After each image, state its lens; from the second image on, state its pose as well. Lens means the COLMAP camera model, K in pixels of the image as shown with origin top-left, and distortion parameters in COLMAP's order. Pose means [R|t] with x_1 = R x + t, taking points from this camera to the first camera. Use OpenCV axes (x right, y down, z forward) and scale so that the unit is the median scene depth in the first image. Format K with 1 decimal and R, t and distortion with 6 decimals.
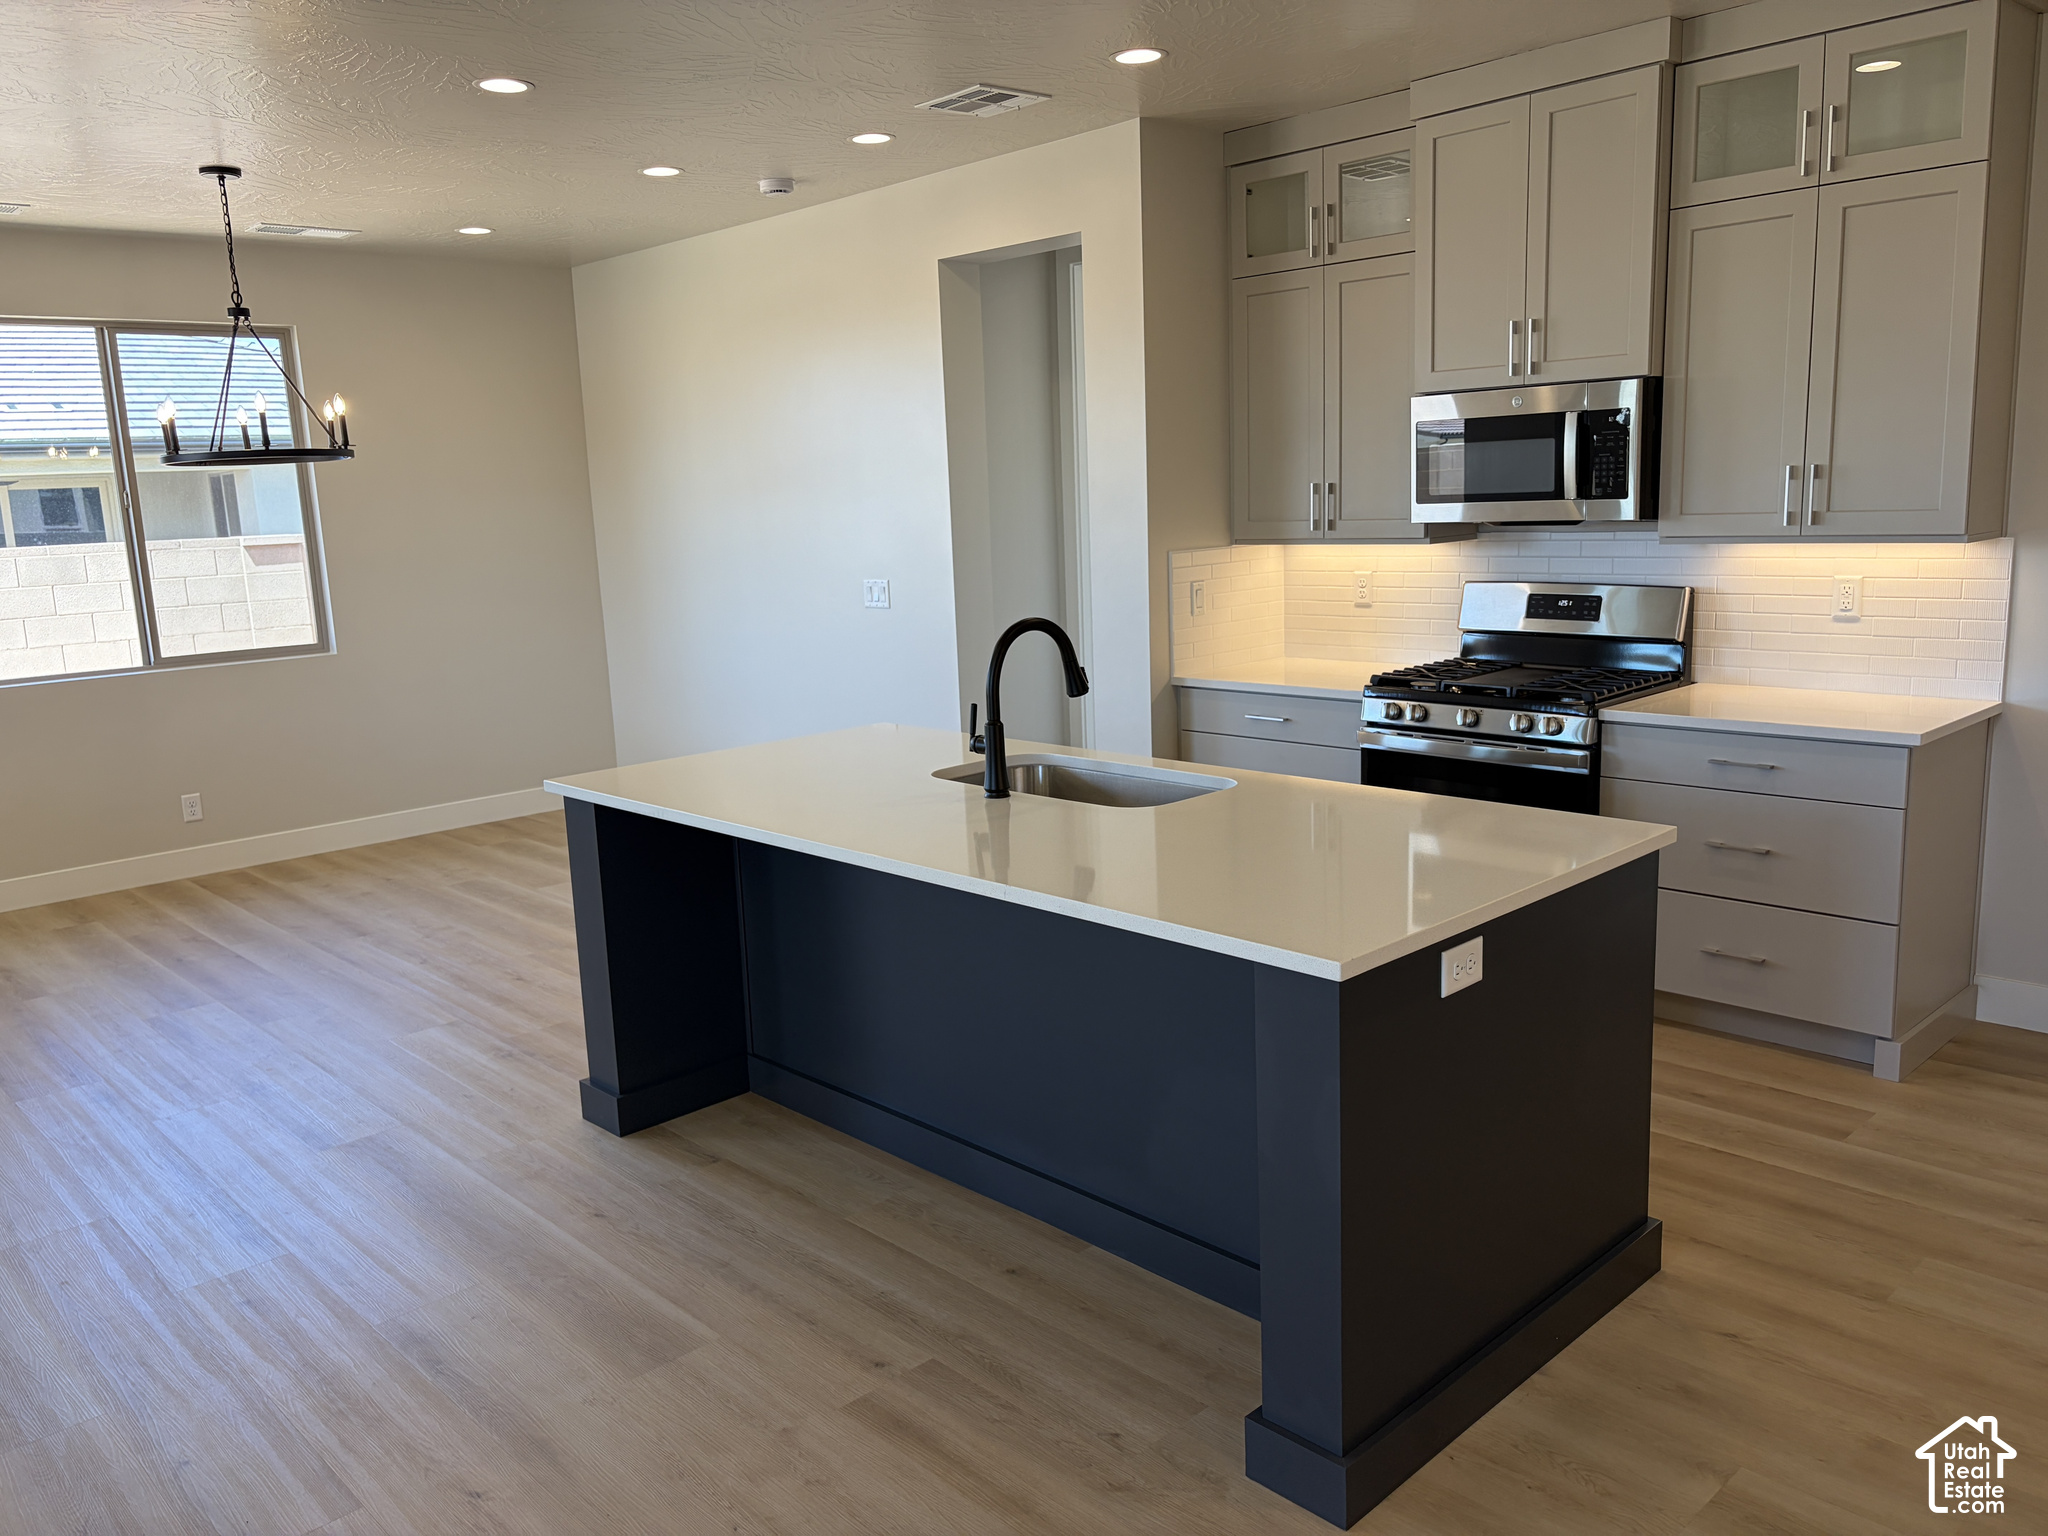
lens RADIAL K [[1544.3, 0, 1025.8], [0, 1544.3, 761.1], [0, 0, 1]] dist [0.014580, 0.000012]
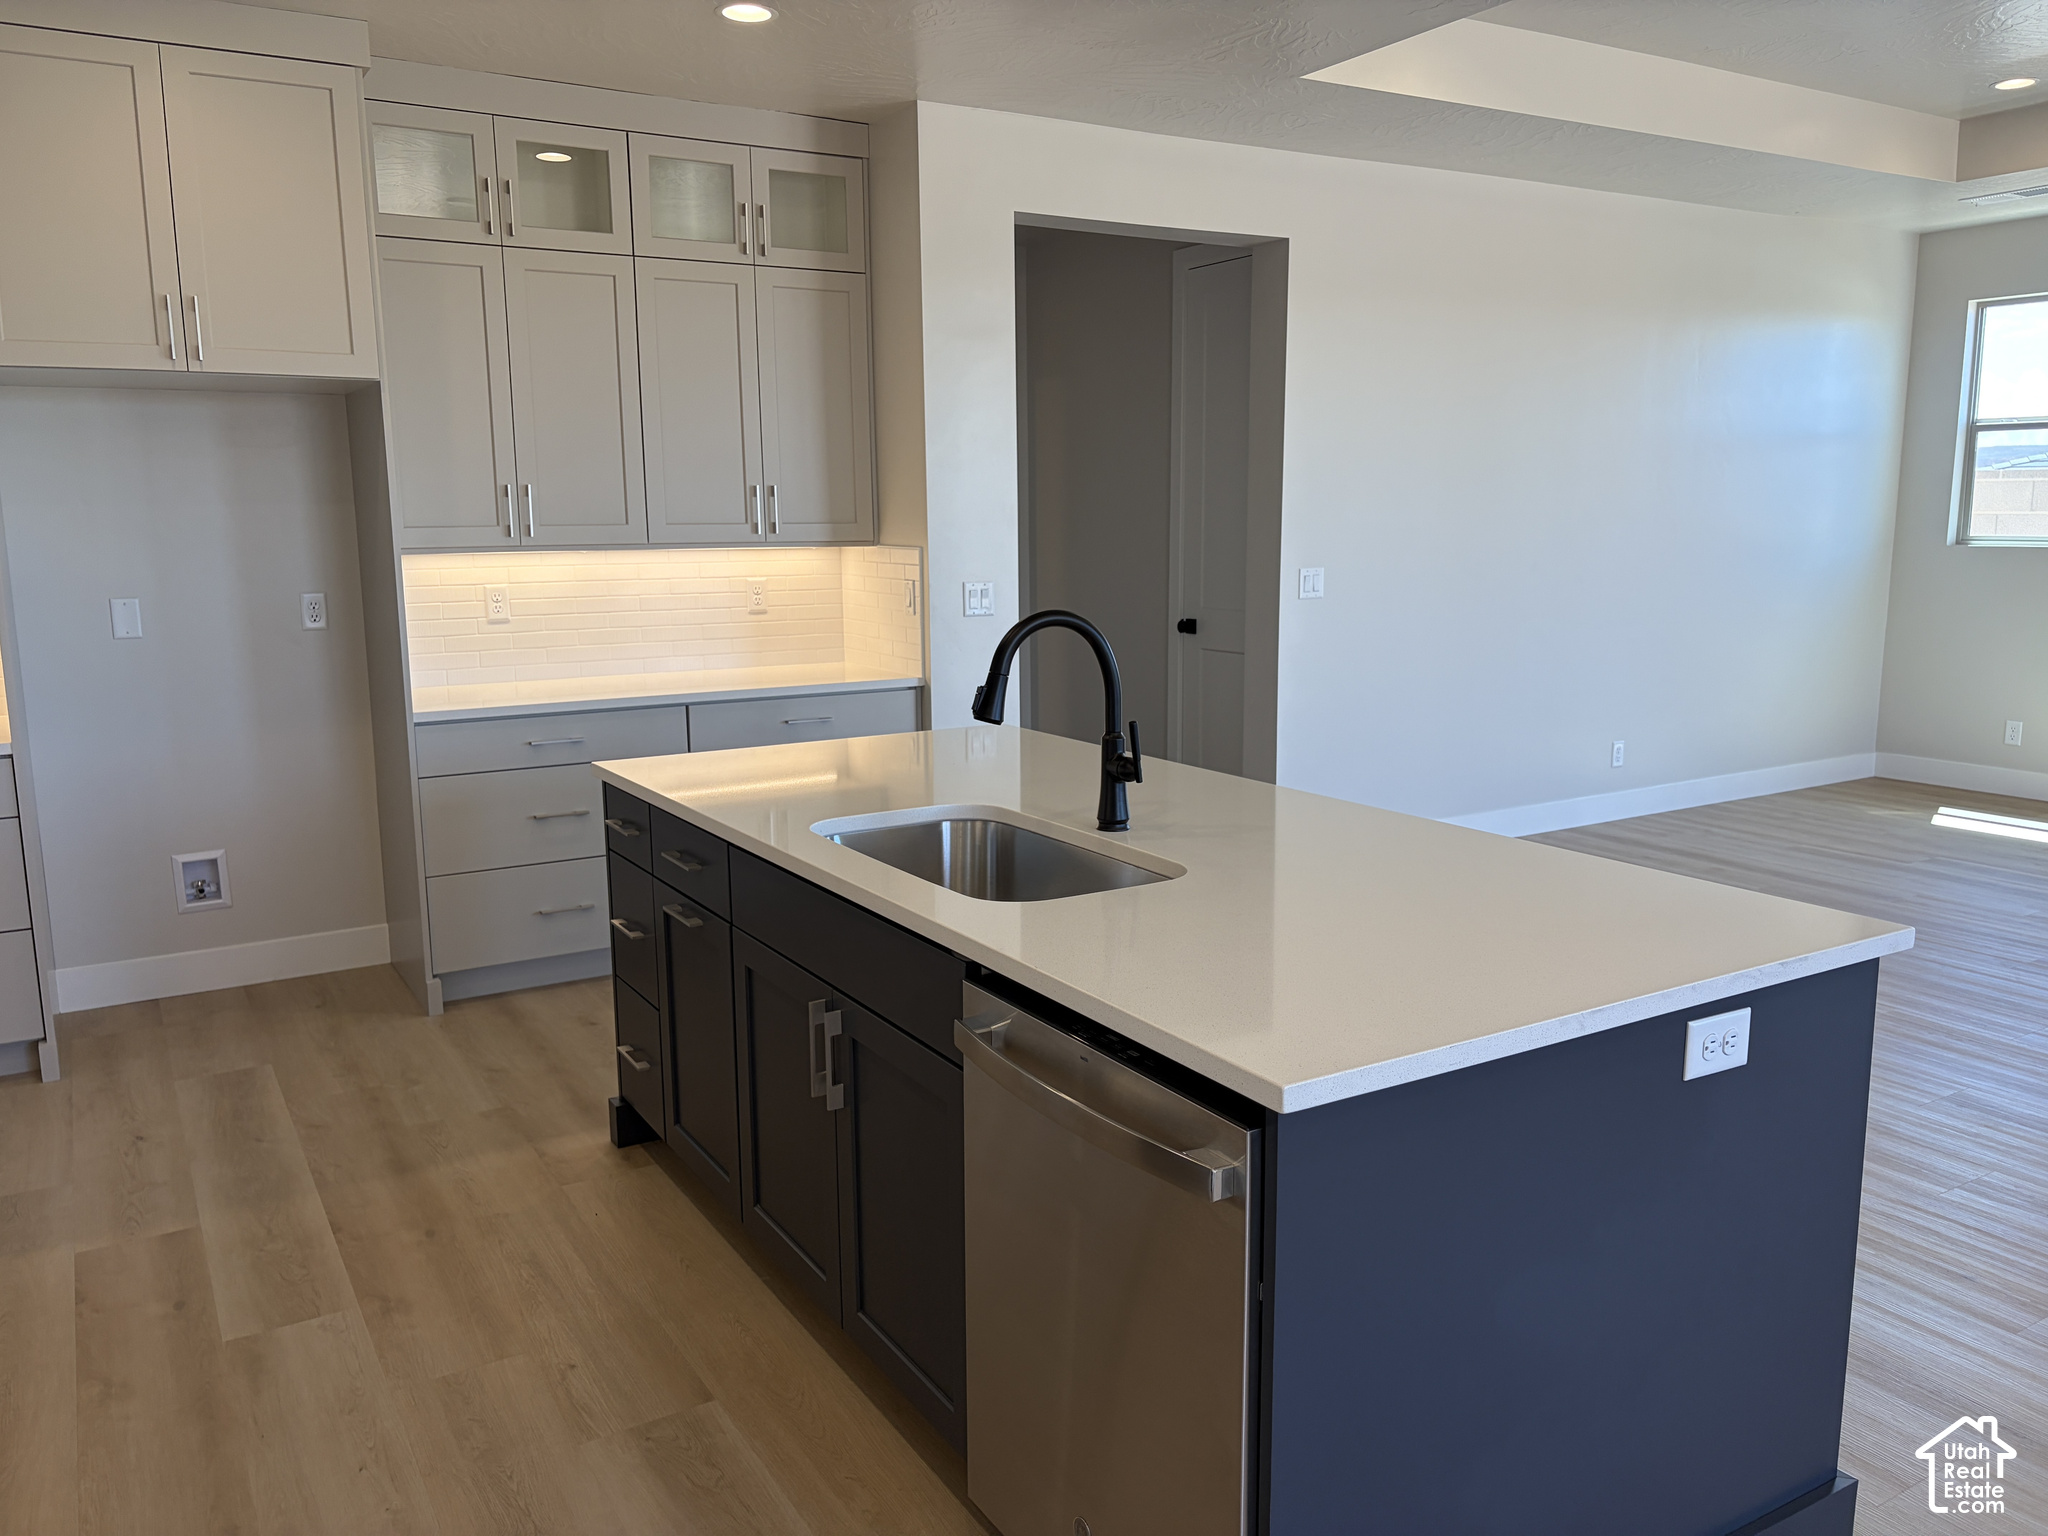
lens RADIAL K [[1556.5, 0, 1026.2], [0, 1556.5, 785.0], [0, 0, 1]] dist [0.038326, -0.031765]
pose [[-0.975389, 0.013099, 0.220104, -0.116957], [0.088045, 0.938334, 0.334330, -0.207196], [-0.202151, 0.345481, -0.916394, 1.331162]]
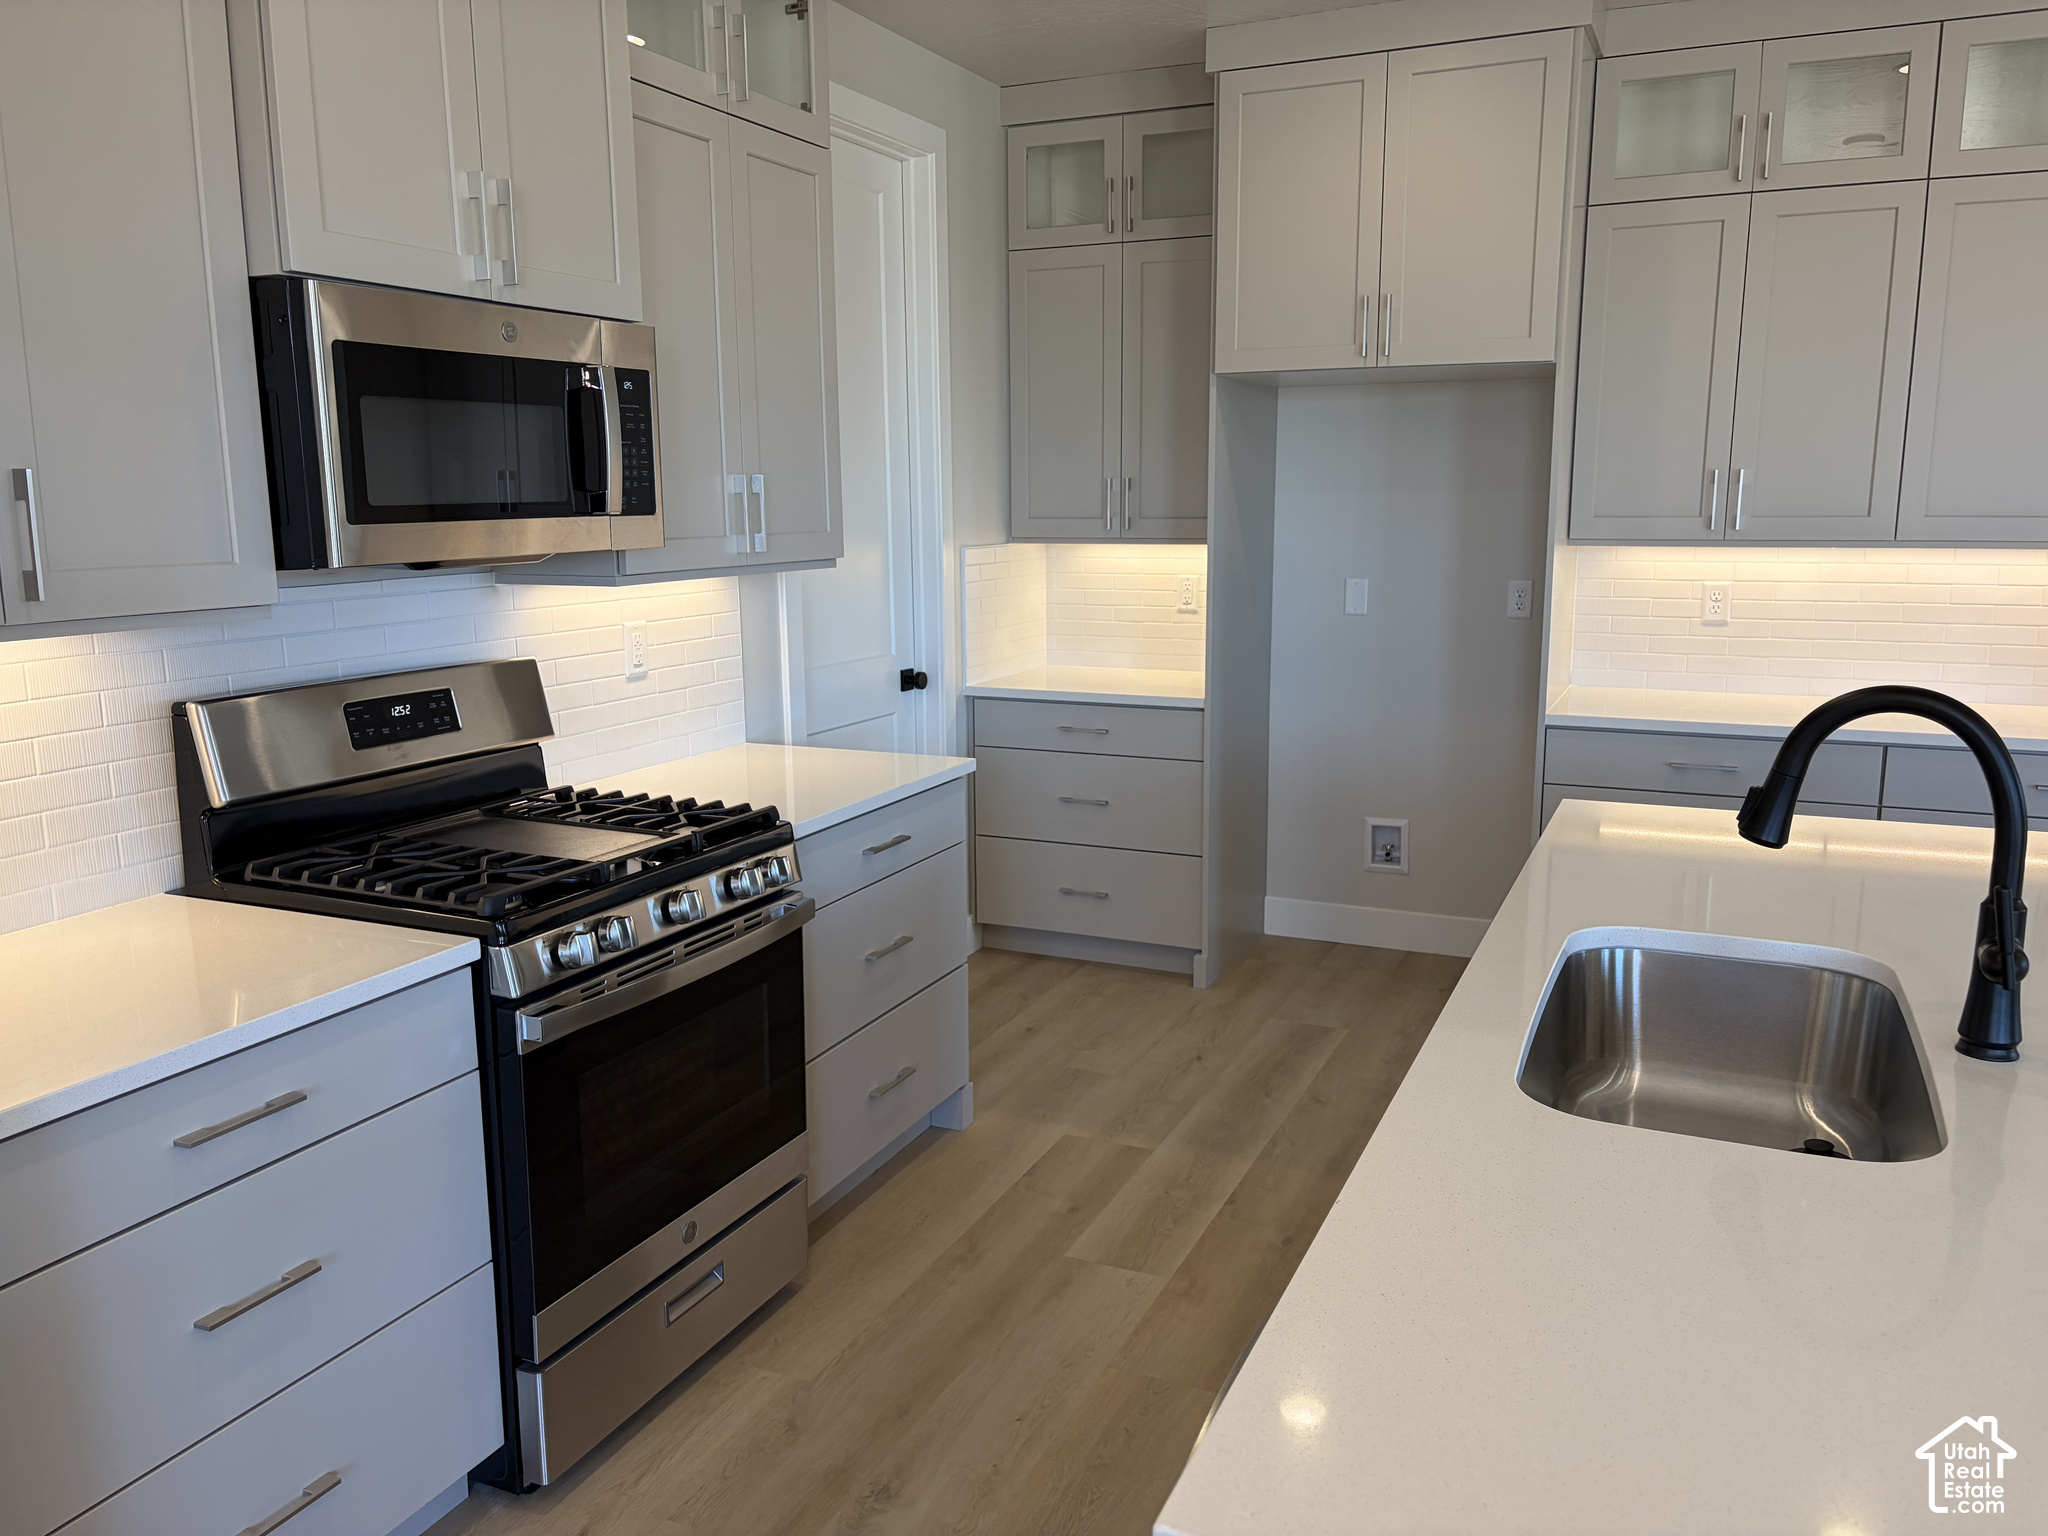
lens RADIAL K [[1556.5, 0, 1026.2], [0, 1556.5, 785.0], [0, 0, 1]] dist [0.038326, -0.031765]
pose [[-0.373292, -0.132855, 0.918152, -0.270069], [0.184763, 0.959220, 0.213917, -0.170016], [-0.909129, 0.249494, -0.333522, 1.090665]]
